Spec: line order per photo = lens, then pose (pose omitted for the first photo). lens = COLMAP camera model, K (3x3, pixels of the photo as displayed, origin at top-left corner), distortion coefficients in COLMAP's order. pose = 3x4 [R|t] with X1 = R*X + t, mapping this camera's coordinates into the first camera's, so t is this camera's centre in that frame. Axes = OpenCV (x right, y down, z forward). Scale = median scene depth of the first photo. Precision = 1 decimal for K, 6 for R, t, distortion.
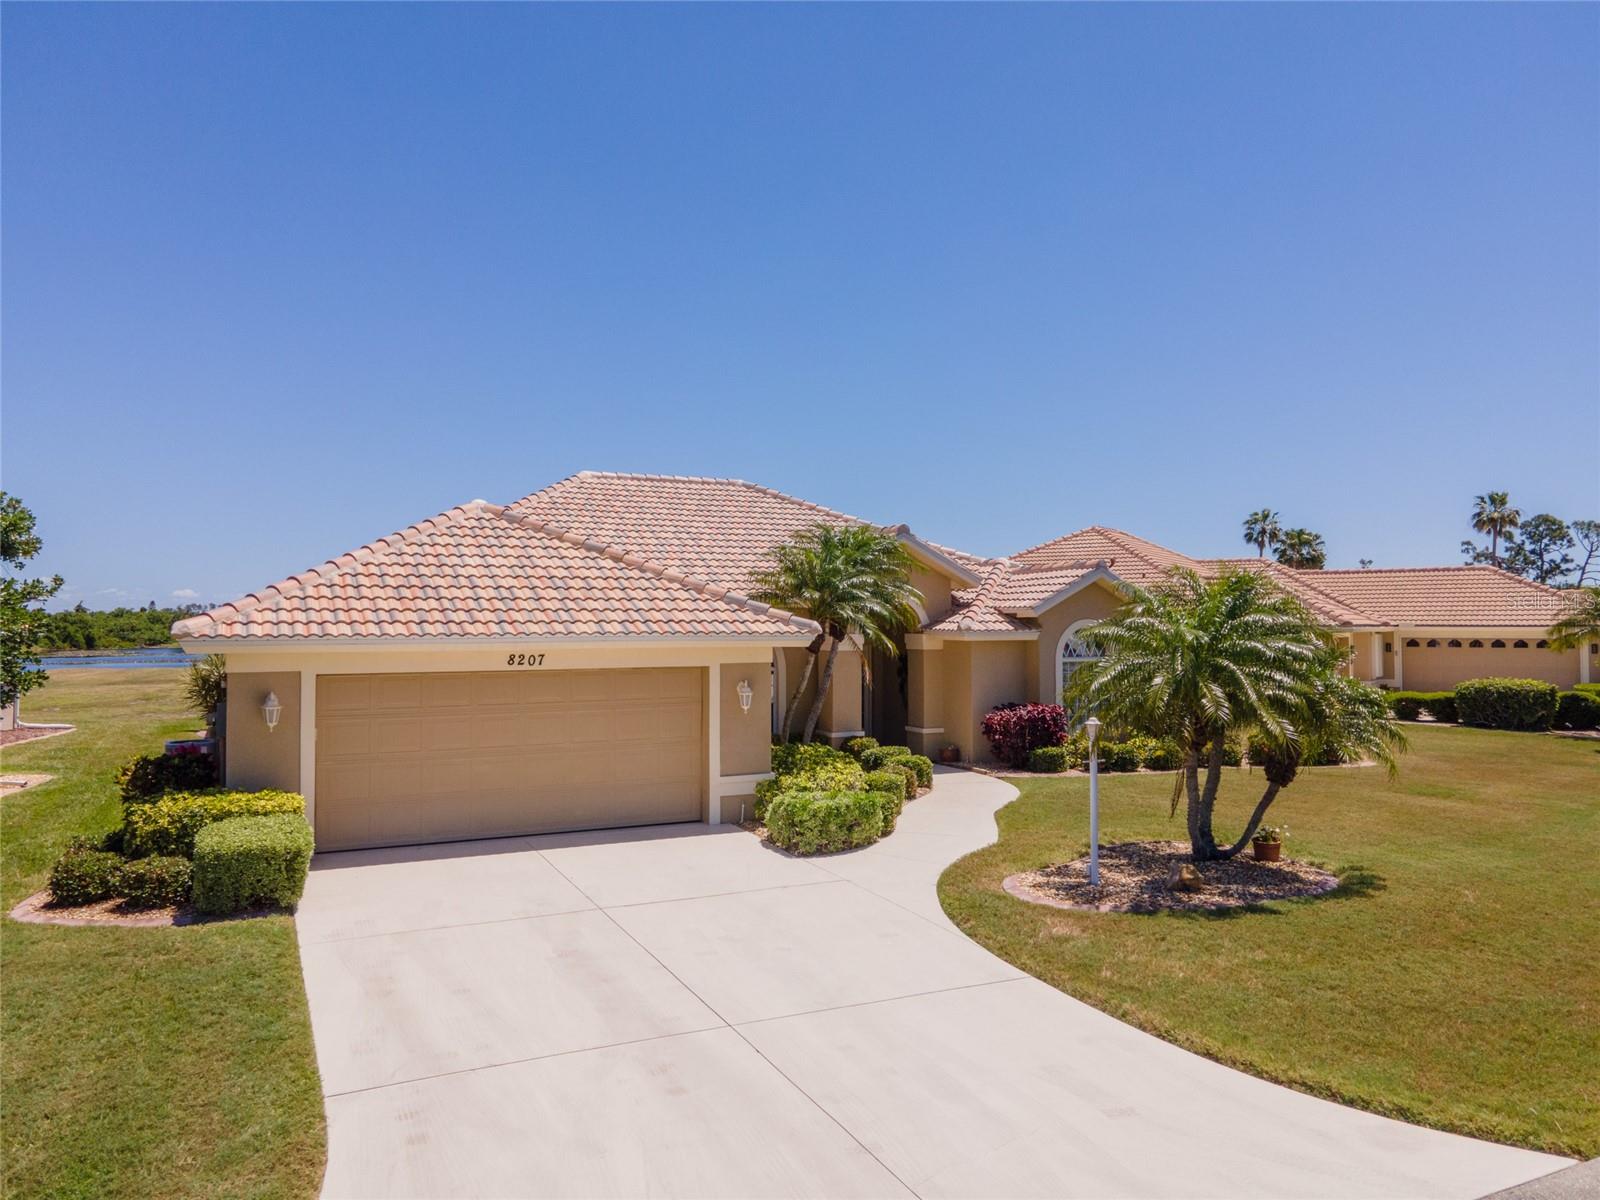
lens RADIAL K [[1161.6, 0, 795.8], [0, 1161.6, 605.4], [0, 0, 1]] dist [0.043077, 0.006390]
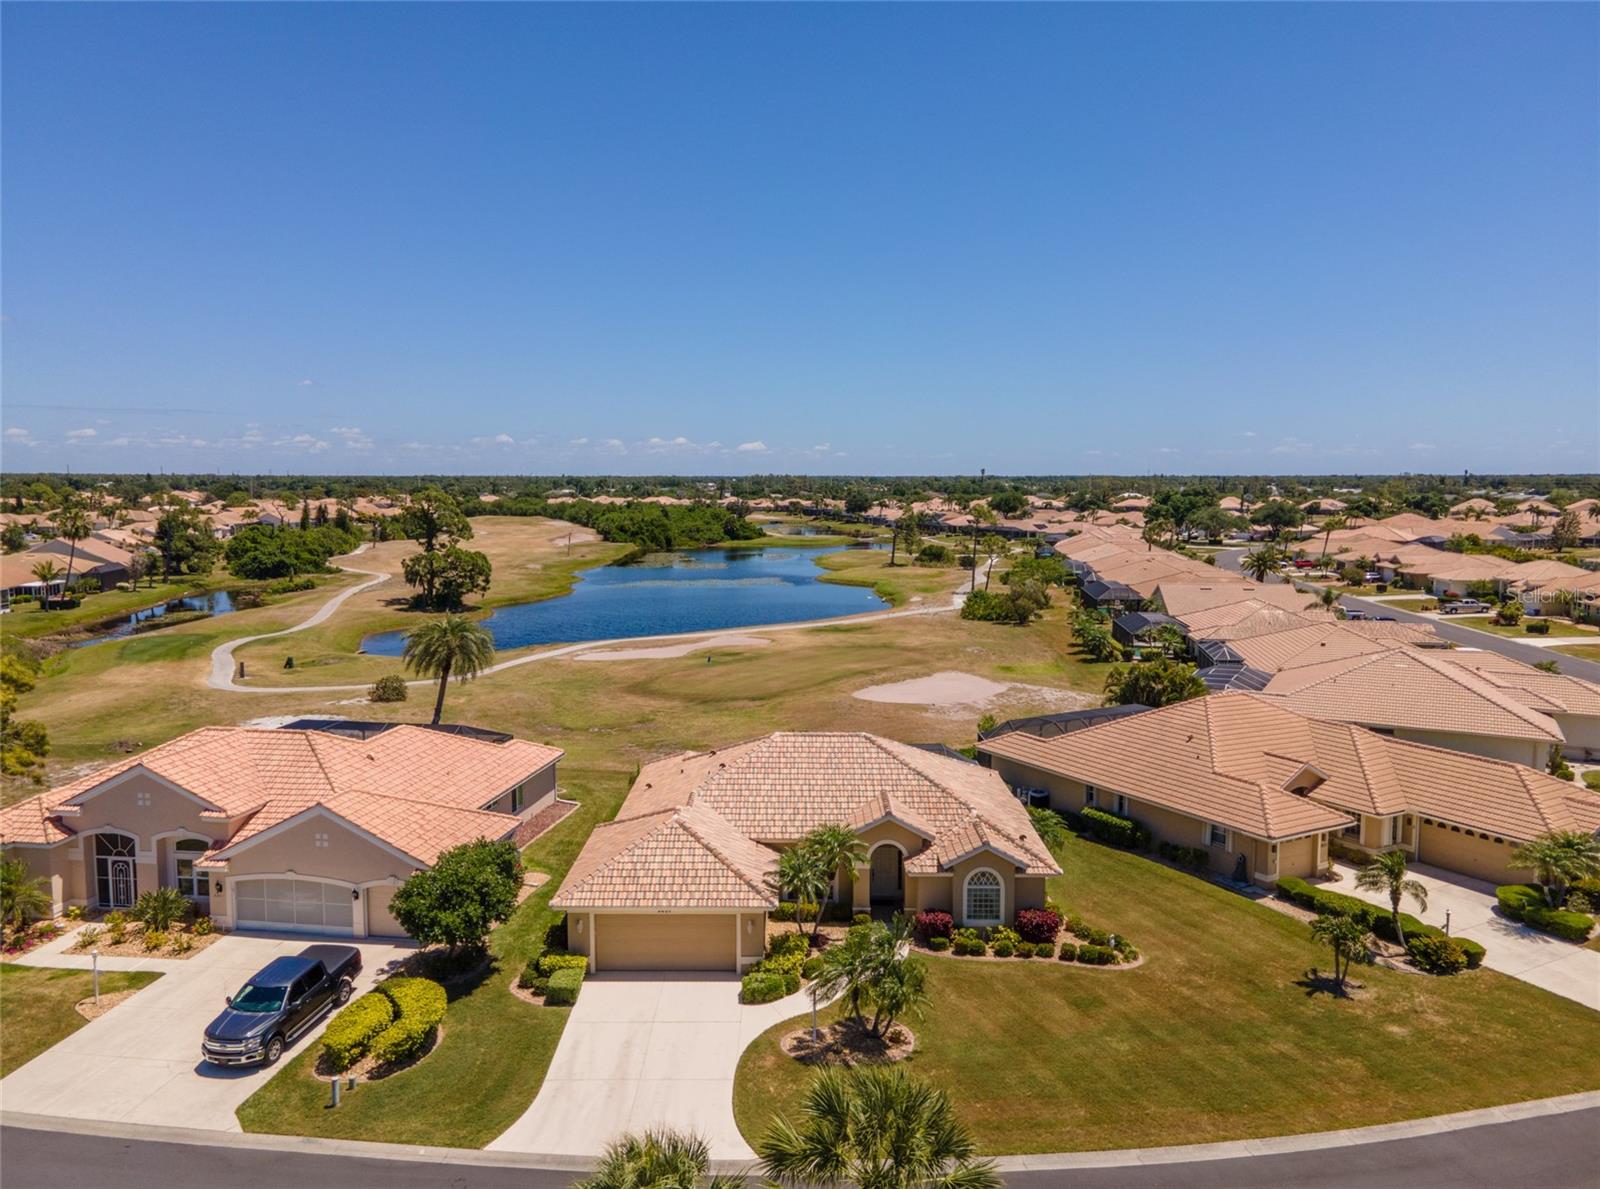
lens RADIAL K [[1188.1, 0, 794.9], [0, 1188.1, 591.4], [0, 0, 1]] dist [0.044507, 0.007868]
pose [[0.900257, 0.045295, -0.432997, 1.216874], [0.004859, 0.993466, 0.114029, -1.011014], [0.435332, -0.104759, 0.894154, -1.287796]]
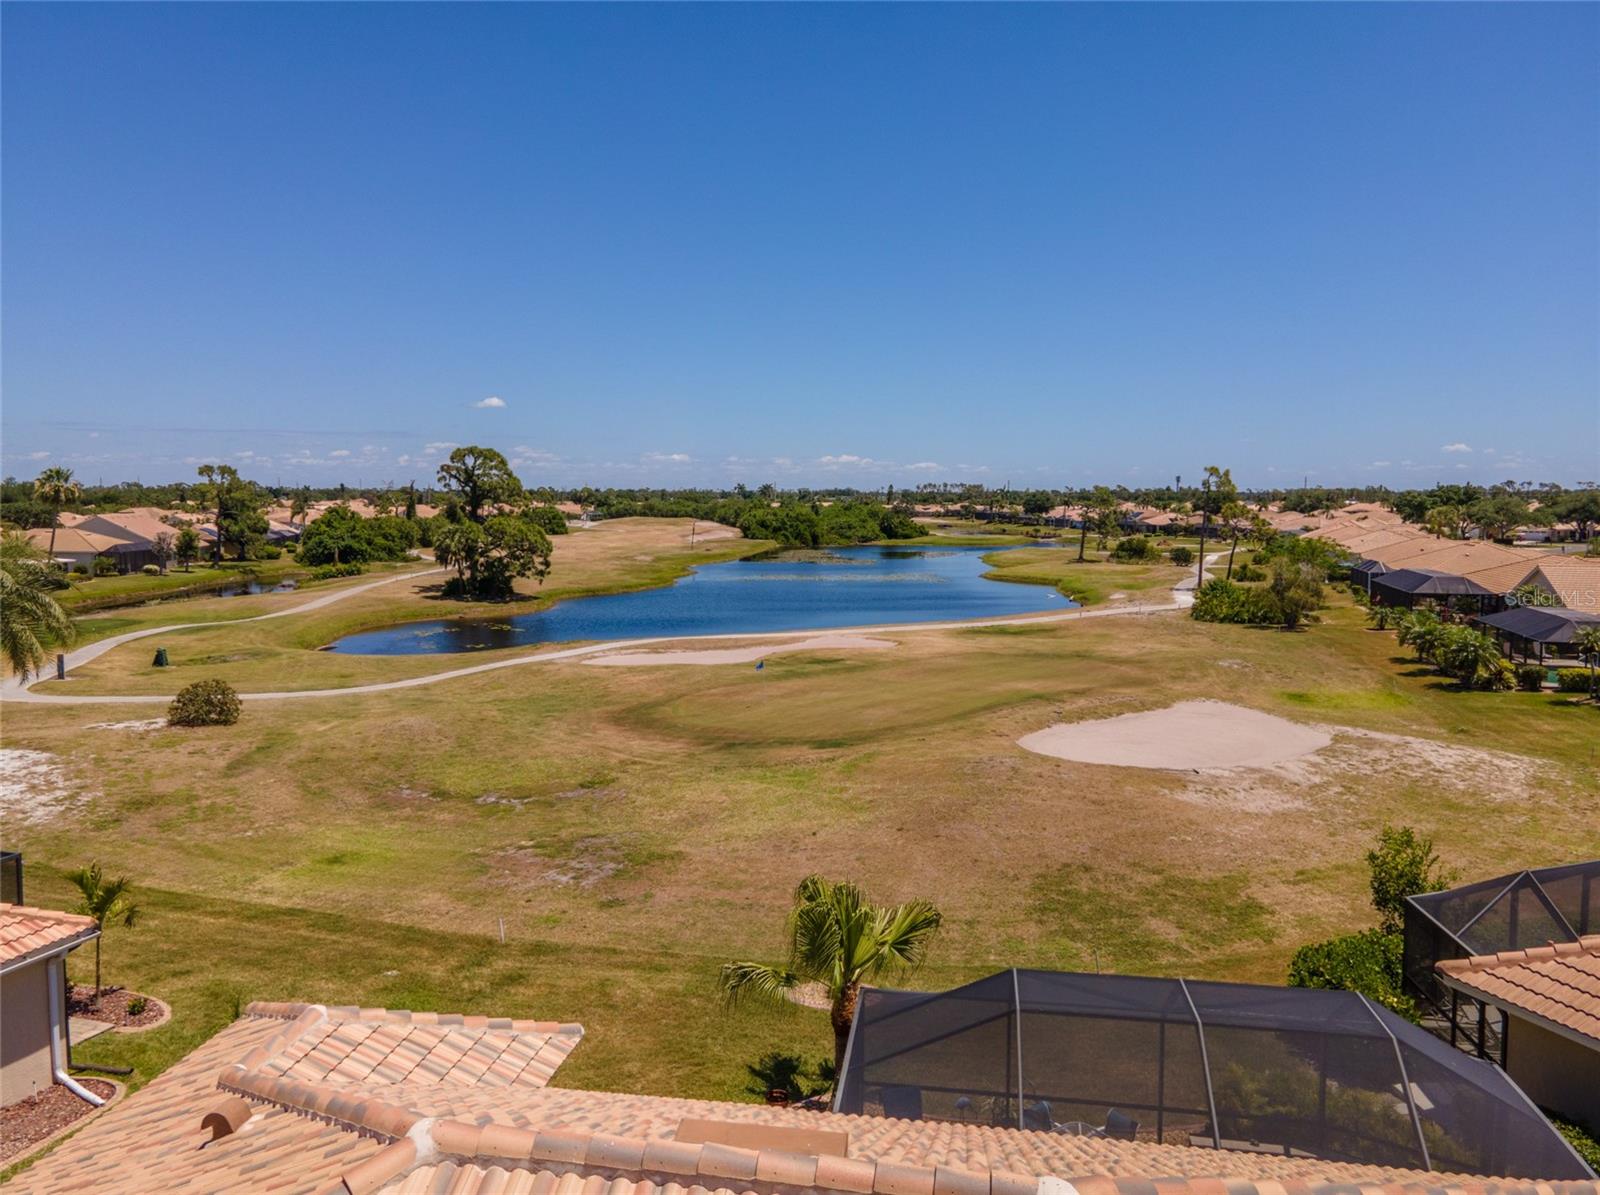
lens RADIAL K [[1178.6, 0, 793.2], [0, 1178.6, 599.7], [0, 0, 1]] dist [0.036572, -0.002052]
pose [[0.824490, 0.054906, -0.563207, 0.070957], [0.005449, 0.994465, 0.104925, -0.470939], [0.565850, -0.089579, 0.819627, 1.461705]]
